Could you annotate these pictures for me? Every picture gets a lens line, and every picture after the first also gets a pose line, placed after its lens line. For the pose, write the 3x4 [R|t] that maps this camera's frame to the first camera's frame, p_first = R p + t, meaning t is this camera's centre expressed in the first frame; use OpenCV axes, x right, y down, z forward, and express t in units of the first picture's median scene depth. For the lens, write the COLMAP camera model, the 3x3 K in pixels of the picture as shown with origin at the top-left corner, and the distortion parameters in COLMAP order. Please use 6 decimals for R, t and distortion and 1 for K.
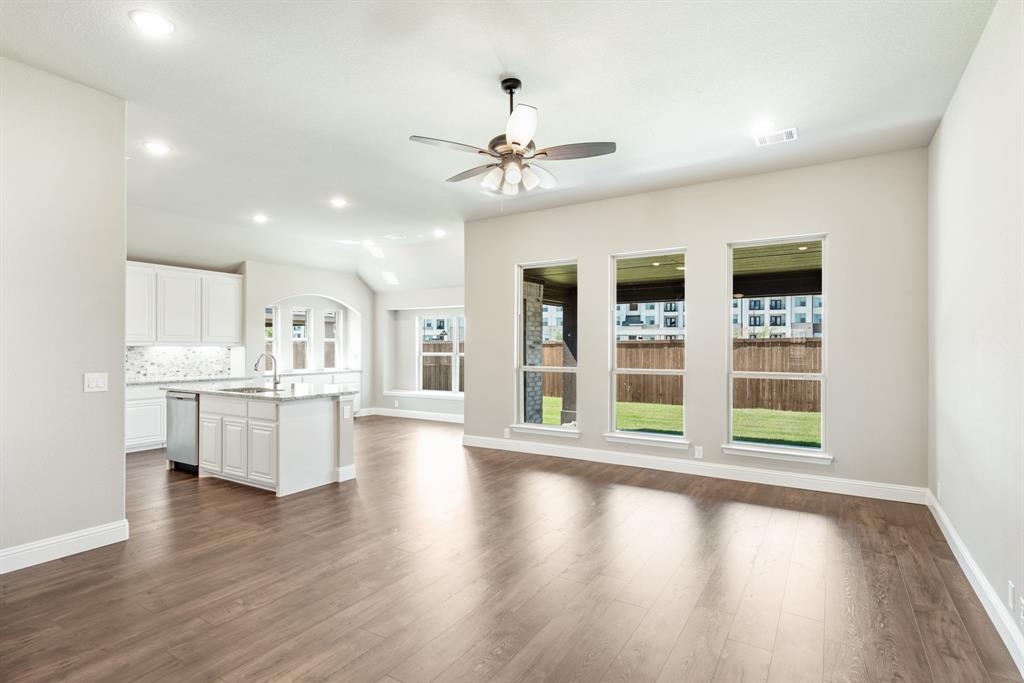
lens RADIAL K [[512.4, 0, 509.7], [0, 512.4, 349.2], [0, 0, 1]] dist [0.034522, -0.000047]
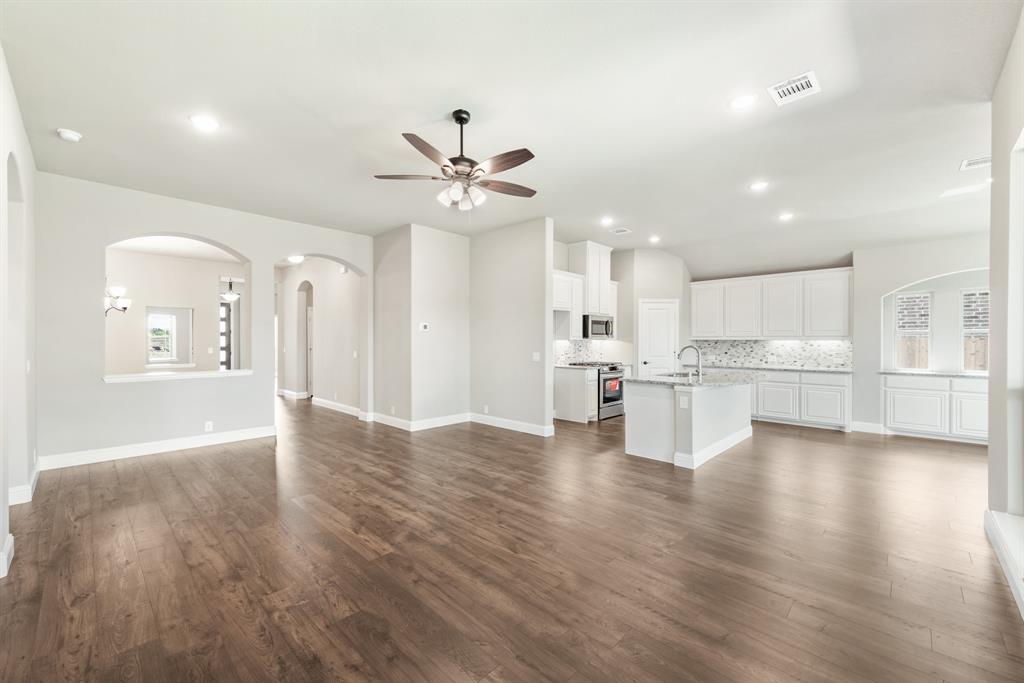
lens RADIAL K [[406.5, 0, 512.0], [0, 406.5, 341.5], [0, 0, 1]] dist [-0.000726, -0.000045]
pose [[-0.194063, -0.000596, -0.980989, 0.404740], [-0.007085, 0.999975, 0.000793, 0.001636], [0.980963, 0.007104, -0.194062, 0.592723]]
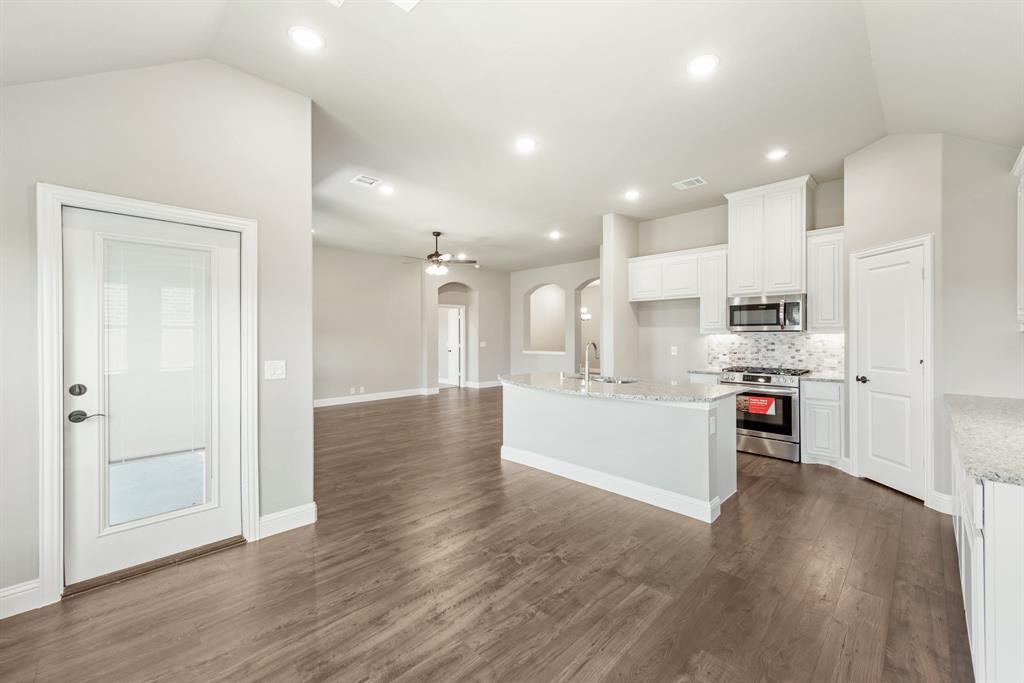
lens RADIAL K [[408.7, 0, 492.7], [0, 408.7, 334.8], [0, 0, 1]] dist [-0.001069, -0.000071]
pose [[-0.969352, 0.003628, 0.245650, -0.354717], [0.004563, 0.999984, 0.003237, -0.005464], [-0.245635, 0.004259, -0.969353, 1.343267]]
